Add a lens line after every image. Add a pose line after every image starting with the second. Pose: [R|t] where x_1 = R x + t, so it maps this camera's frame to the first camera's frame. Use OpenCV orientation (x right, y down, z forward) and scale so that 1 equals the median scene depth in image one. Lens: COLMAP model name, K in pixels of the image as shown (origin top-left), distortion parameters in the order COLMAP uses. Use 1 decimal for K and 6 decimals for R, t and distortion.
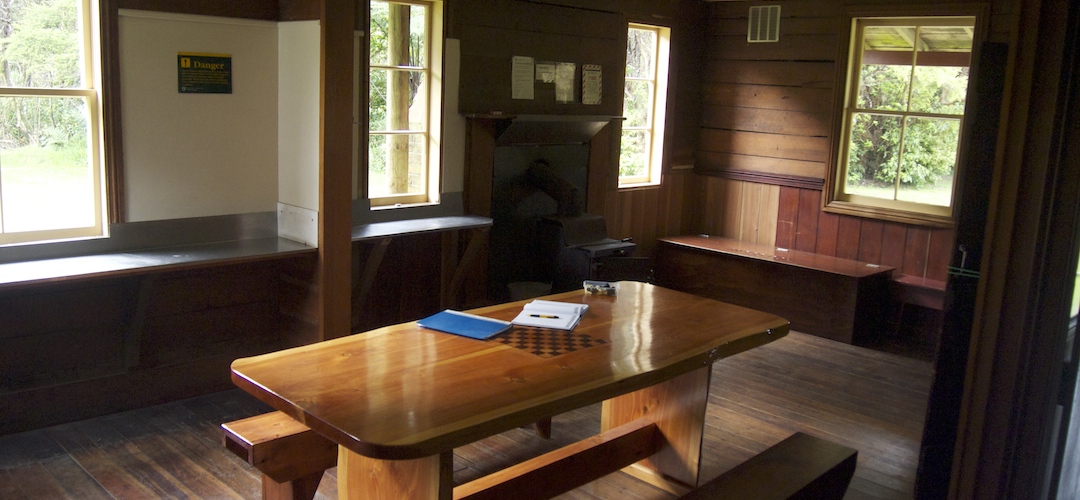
lens RADIAL K [[894.1, 0, 540.0], [0, 894.1, 250.0], [0, 0, 1]] dist [-0.003496, -0.000706]
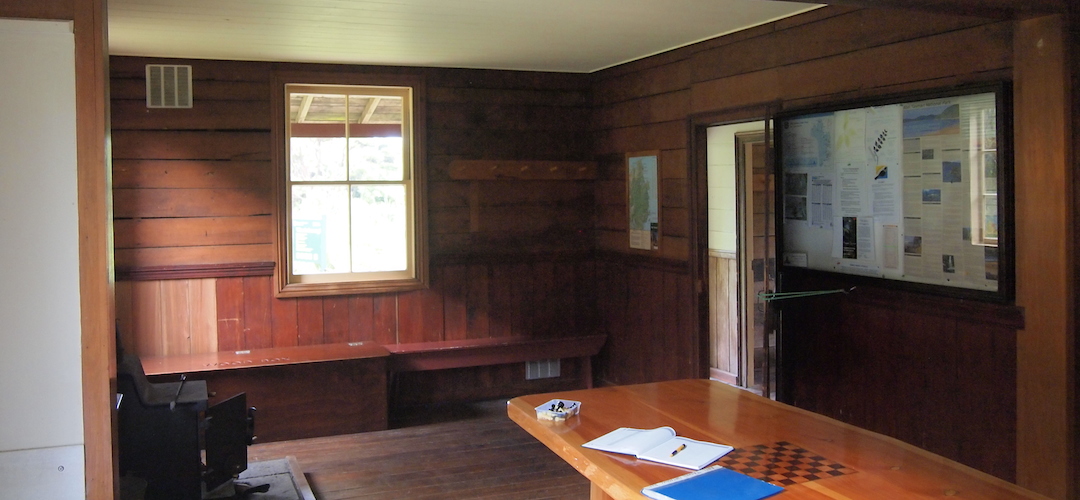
lens RADIAL K [[904.1, 0, 539.6], [0, 904.1, 197.1], [0, 0, 1]] dist [-0.004977, -0.001552]
pose [[0.399717, -0.067333, 0.914162, -0.381449], [0.194184, 0.980883, -0.012660, -0.078562], [-0.895834, 0.182576, 0.405151, 0.386675]]
